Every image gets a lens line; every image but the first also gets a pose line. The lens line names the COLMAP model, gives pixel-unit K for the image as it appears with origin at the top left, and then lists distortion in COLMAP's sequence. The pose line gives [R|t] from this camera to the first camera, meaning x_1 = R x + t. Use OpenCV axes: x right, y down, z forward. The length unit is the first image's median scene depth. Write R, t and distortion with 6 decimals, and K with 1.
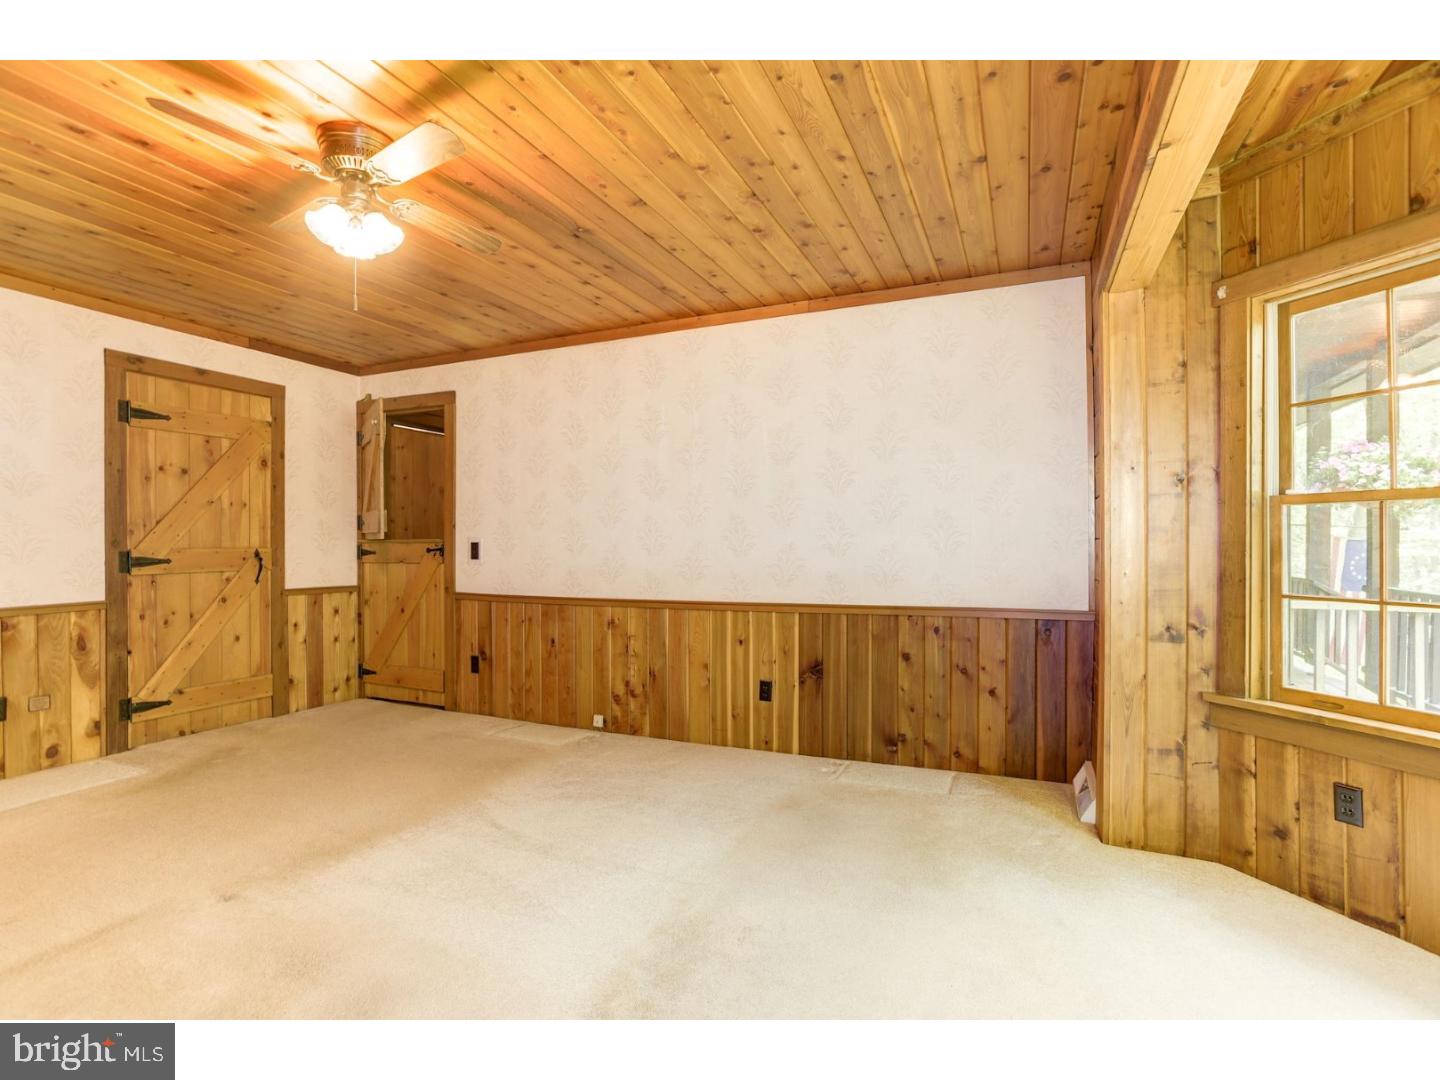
lens RADIAL K [[736.3, 0, 685.1], [0, 736.3, 543.0], [0, 0, 1]] dist [-0.078323, 0.054582]
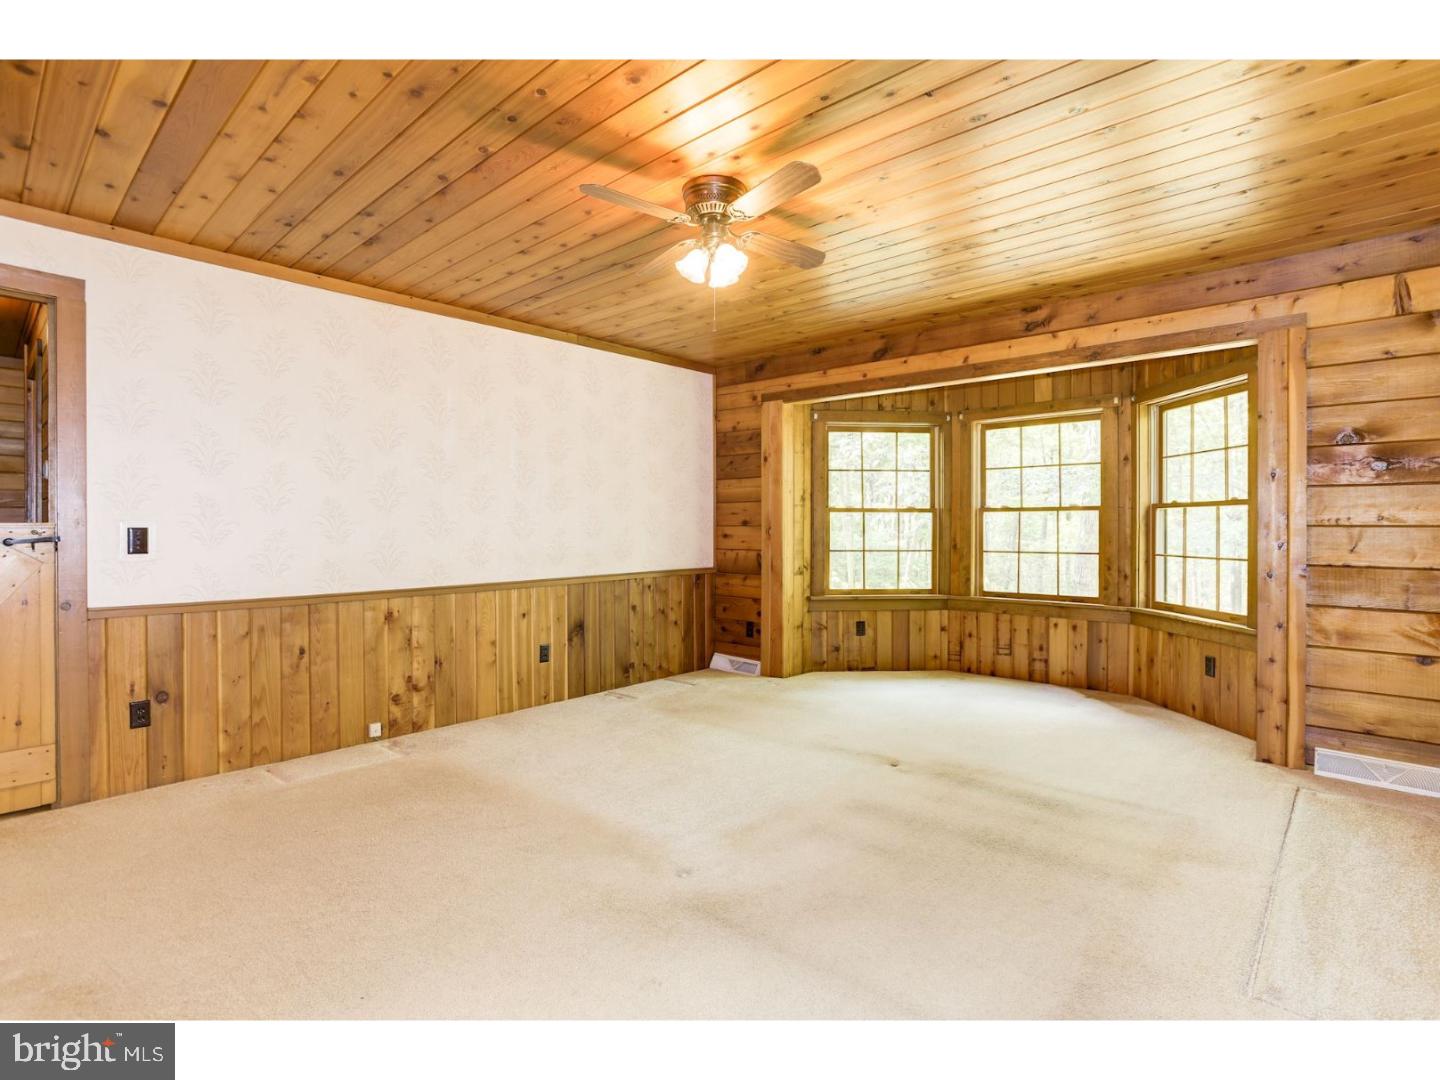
lens RADIAL K [[757.4, 0, 746.4], [0, 757.4, 536.8], [0, 0, 1]] dist [-0.002567, 0.000047]
pose [[0.256598, -0.010876, 0.966457, -0.969836], [0.000294, 0.999938, 0.011175, -0.000040], [-0.966518, -0.002584, 0.256585, 0.366885]]
